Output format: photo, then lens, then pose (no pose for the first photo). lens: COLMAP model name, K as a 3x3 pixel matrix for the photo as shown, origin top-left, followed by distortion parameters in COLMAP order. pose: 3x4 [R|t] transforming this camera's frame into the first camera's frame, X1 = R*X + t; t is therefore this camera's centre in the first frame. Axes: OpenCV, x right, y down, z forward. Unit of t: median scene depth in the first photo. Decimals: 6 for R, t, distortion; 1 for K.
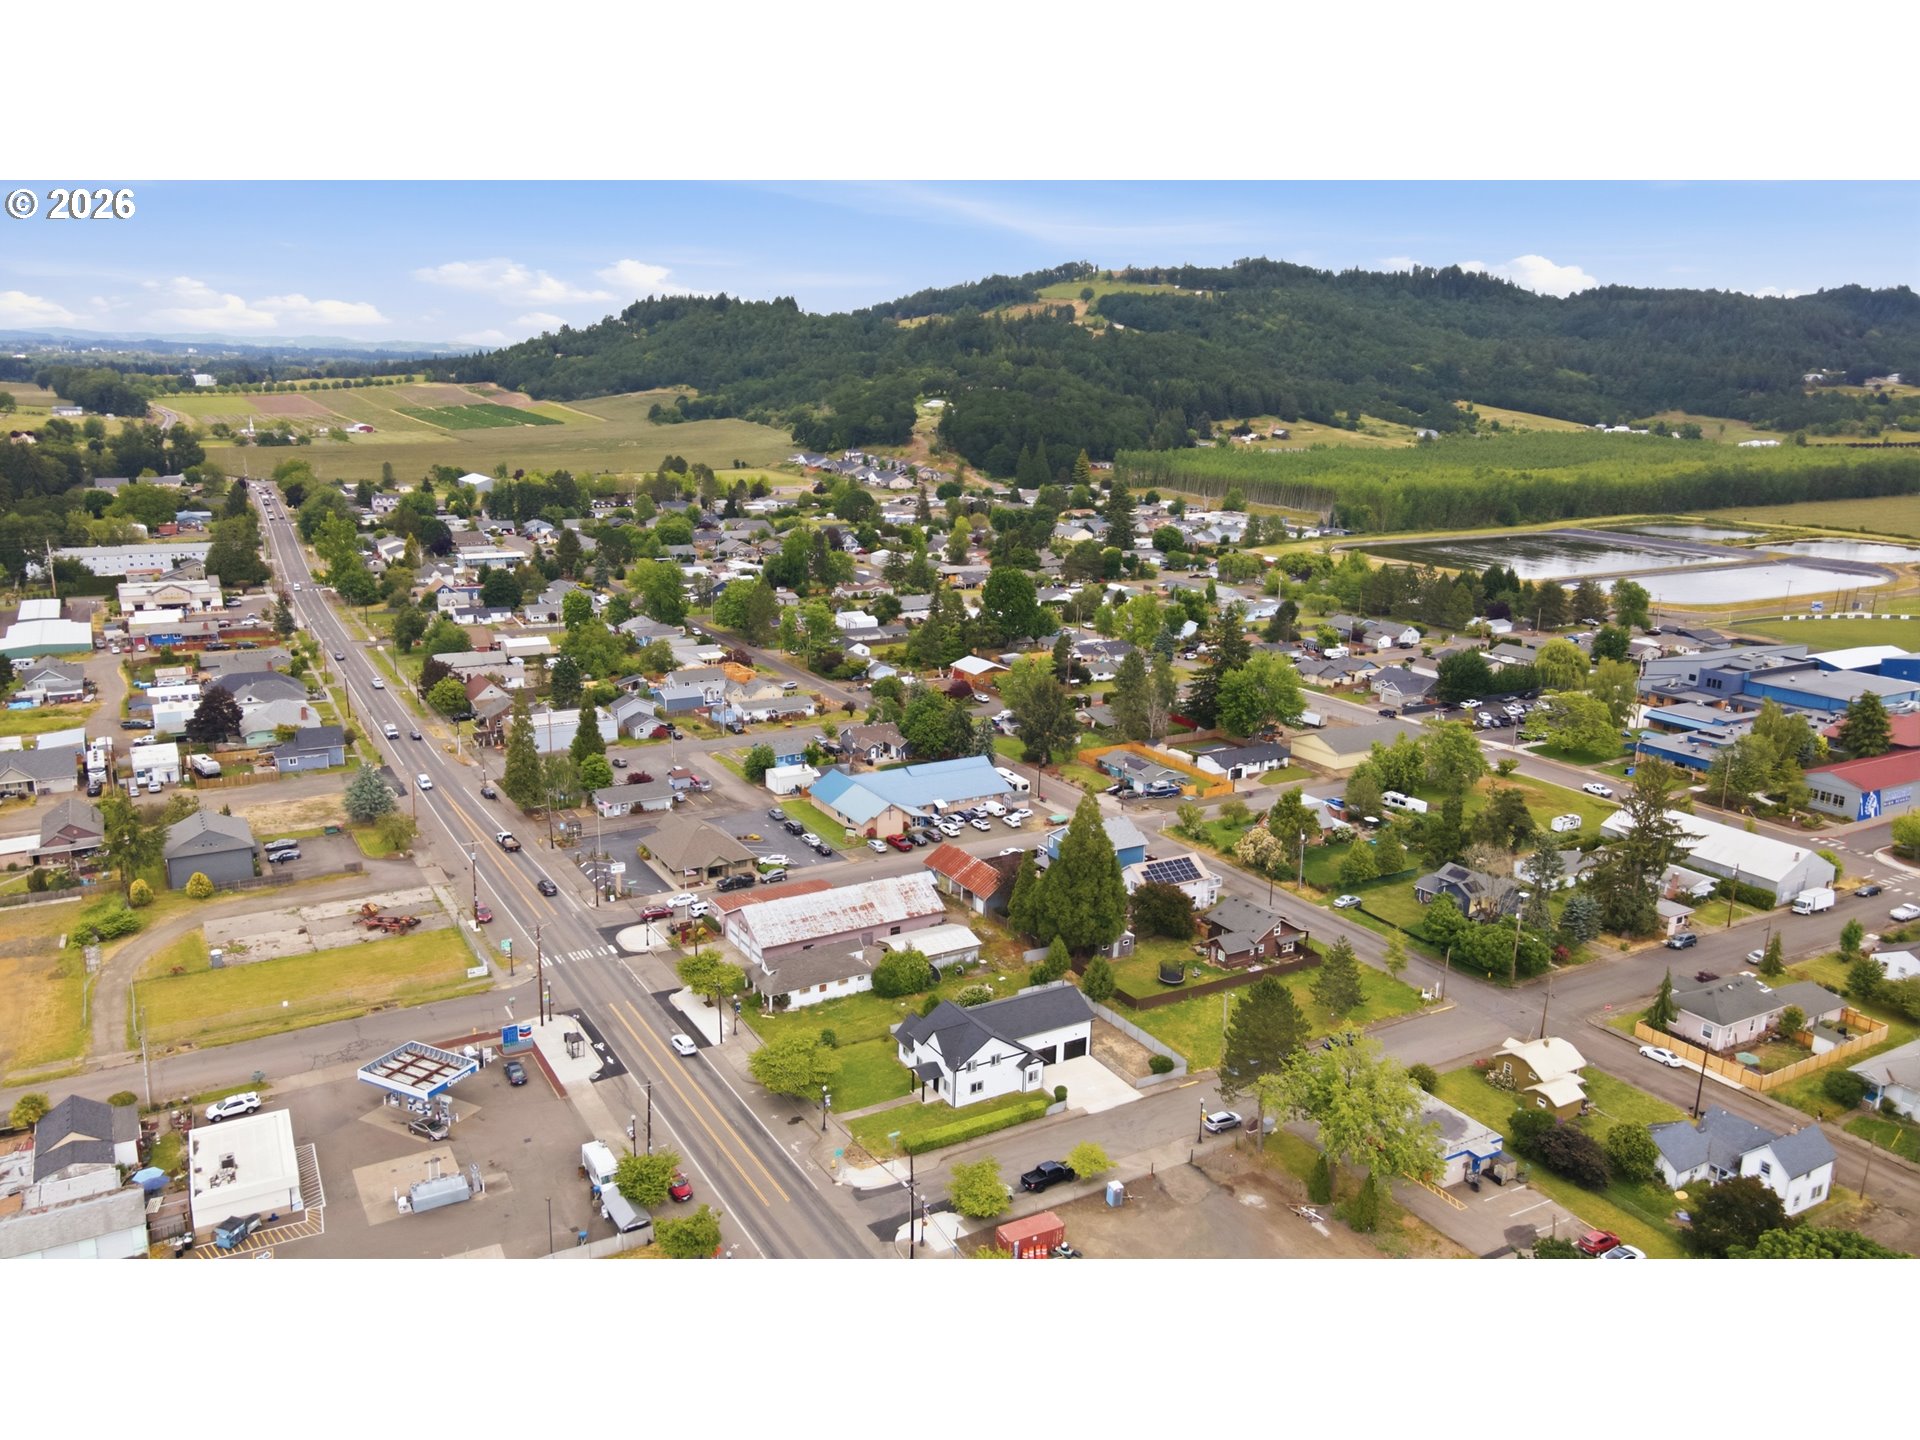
lens RADIAL K [[1406.2, 0, 953.4], [0, 1406.2, 711.4], [0, 0, 1]] dist [0.028880, 0.034411]
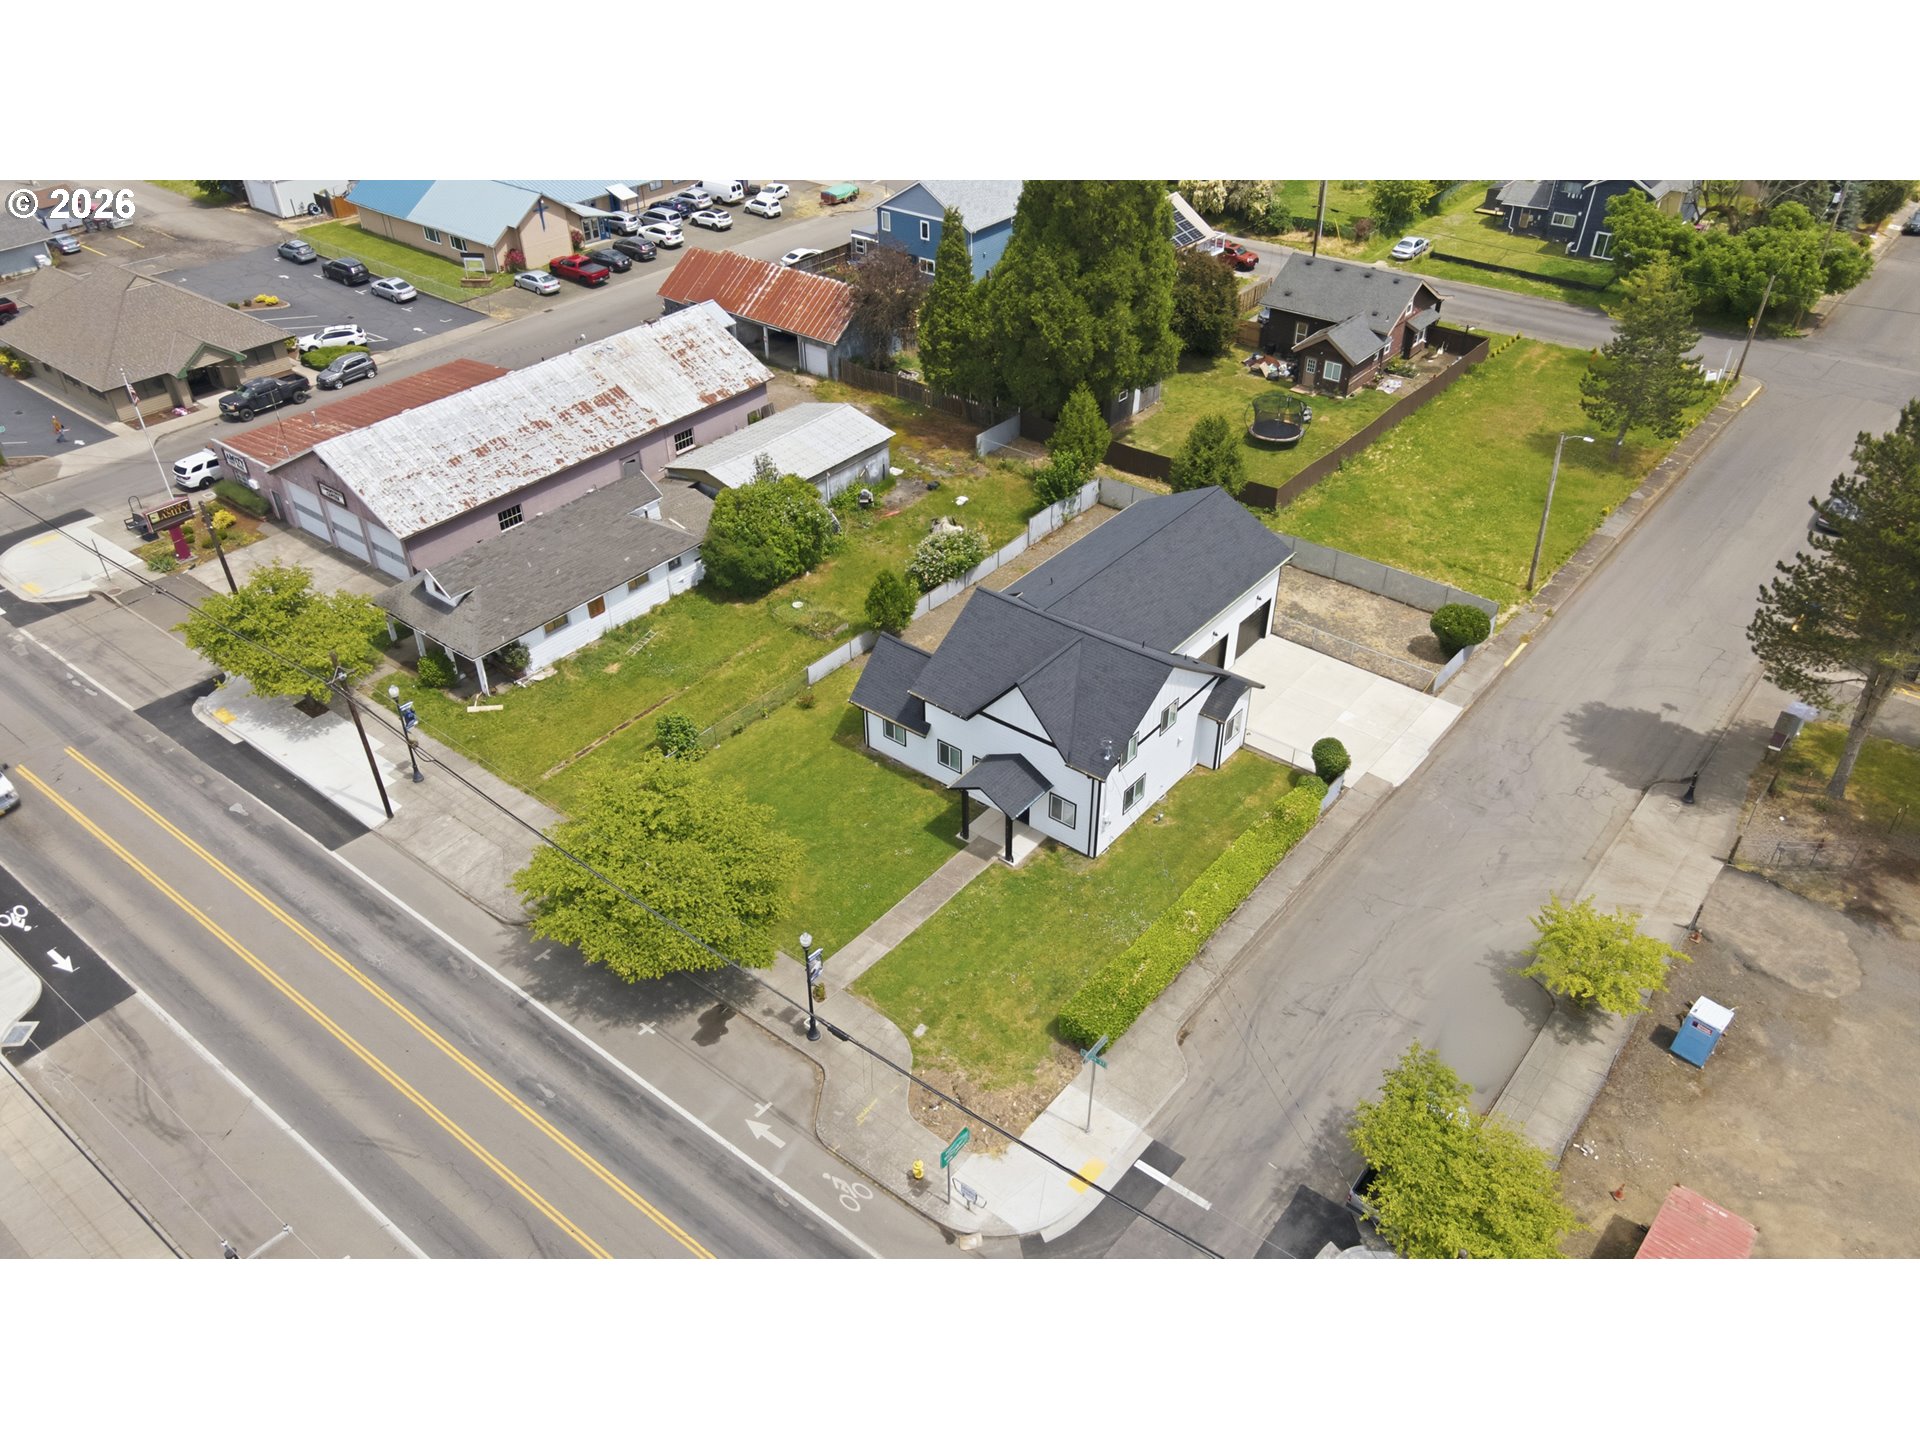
lens RADIAL K [[1406.2, 0, 953.4], [0, 1406.2, 711.4], [0, 0, 1]] dist [0.028880, 0.034411]
pose [[0.936280, -0.228535, 0.266742, -0.083006], [0.115930, 0.917899, 0.379502, 0.060117], [-0.331572, -0.324397, 0.885905, 0.440096]]
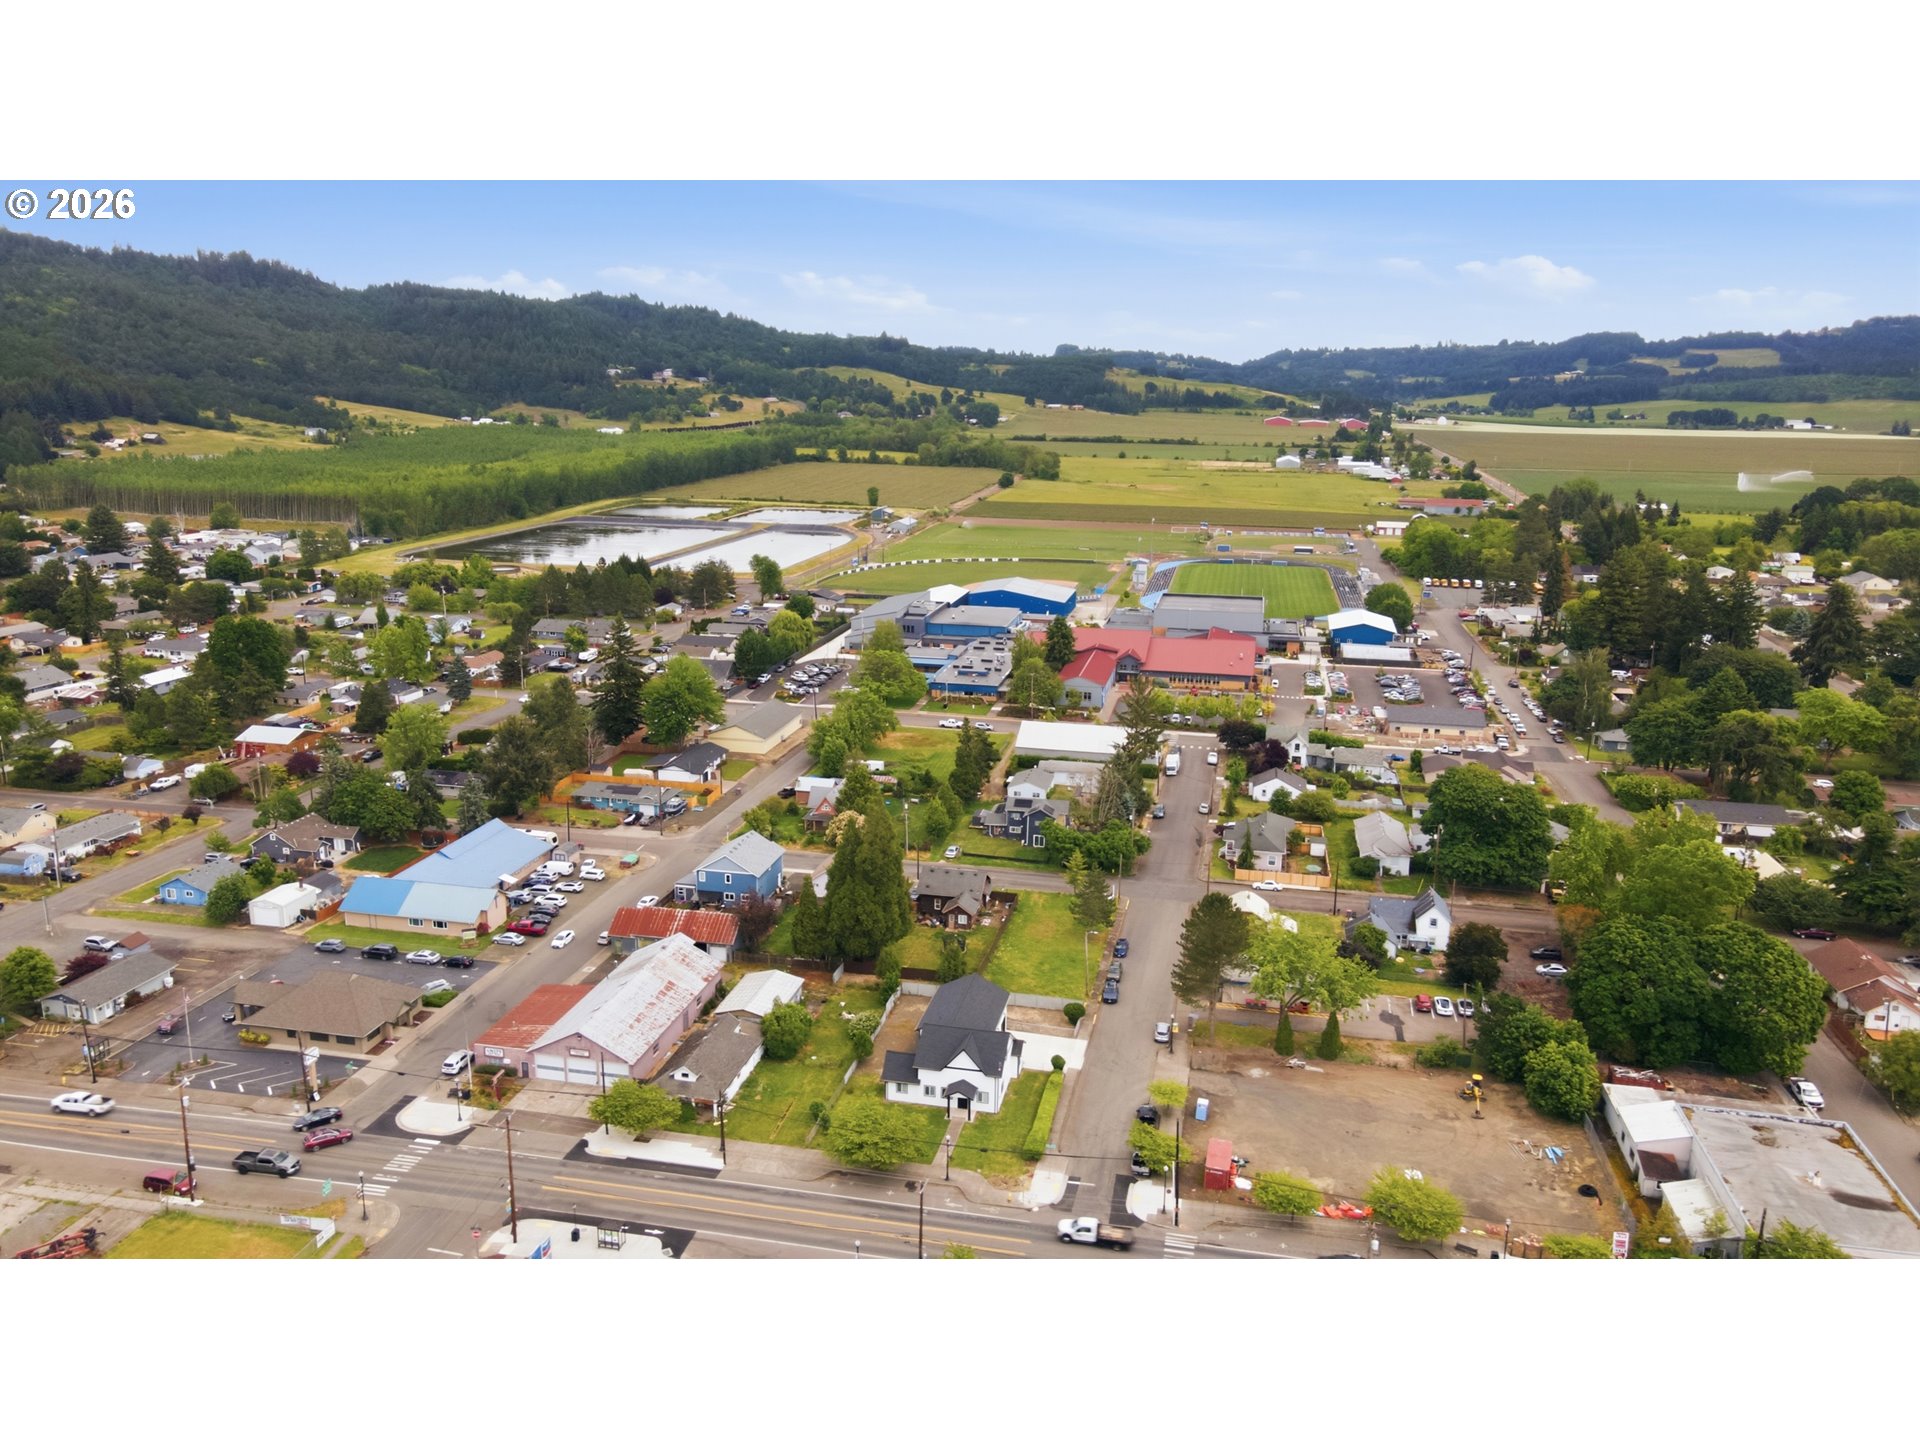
lens RADIAL K [[1406.2, 0, 953.4], [0, 1406.2, 711.4], [0, 0, 1]] dist [0.028880, 0.034411]
pose [[0.681876, -0.186887, 0.707191, -0.444353], [0.182903, 0.979660, 0.082536, -0.061452], [-0.708232, 0.073068, 0.702189, 0.180882]]
